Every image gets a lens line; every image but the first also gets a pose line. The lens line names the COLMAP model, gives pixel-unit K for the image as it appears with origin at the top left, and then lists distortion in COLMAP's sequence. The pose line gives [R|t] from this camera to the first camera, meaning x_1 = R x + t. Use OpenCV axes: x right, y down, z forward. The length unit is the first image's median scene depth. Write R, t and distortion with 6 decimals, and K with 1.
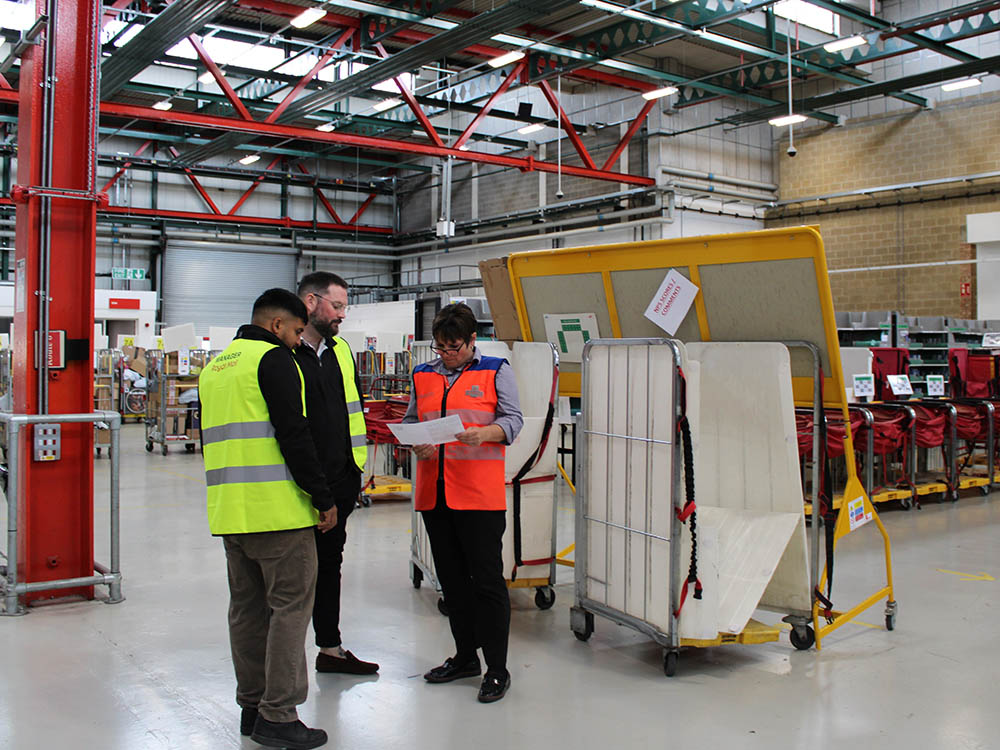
lens RADIAL K [[1031.5, 0, 500.0], [0, 1031.5, 375.0], [0, 0, 1]] dist [-0.149340, 0.015702]
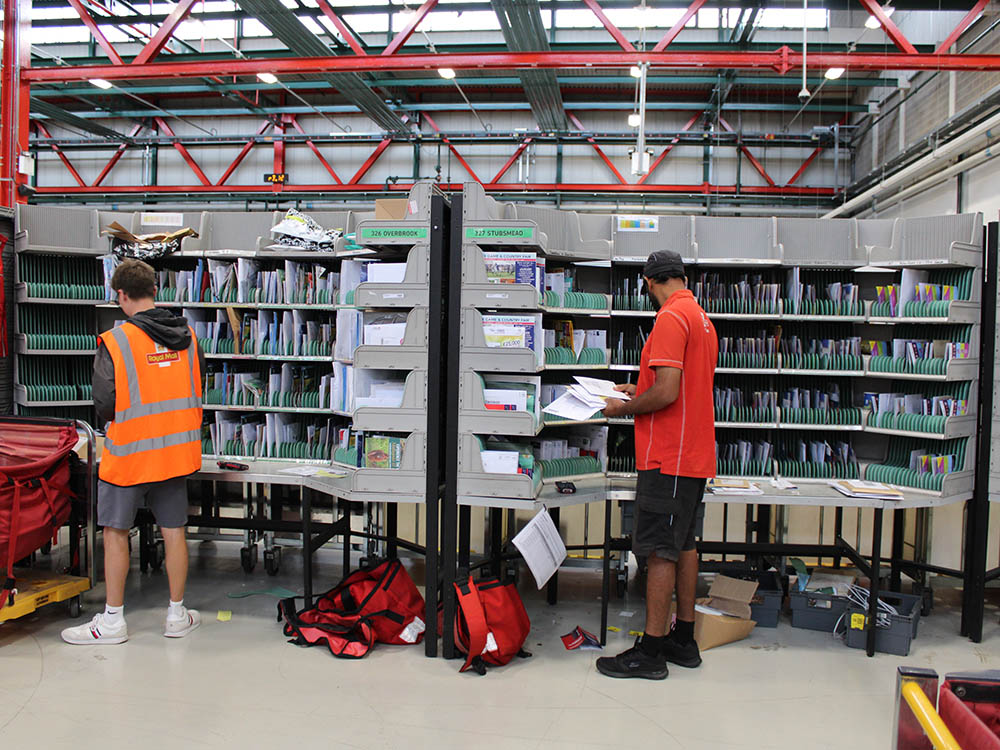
lens RADIAL K [[1031.5, 0, 500.0], [0, 1031.5, 375.0], [0, 0, 1]] dist [-0.149340, 0.015702]
pose [[0.728587, 0.038644, -0.683862, 0.274270], [-0.027600, 0.999253, 0.027061, -0.006036], [0.684397, -0.000842, 0.729109, 0.228482]]
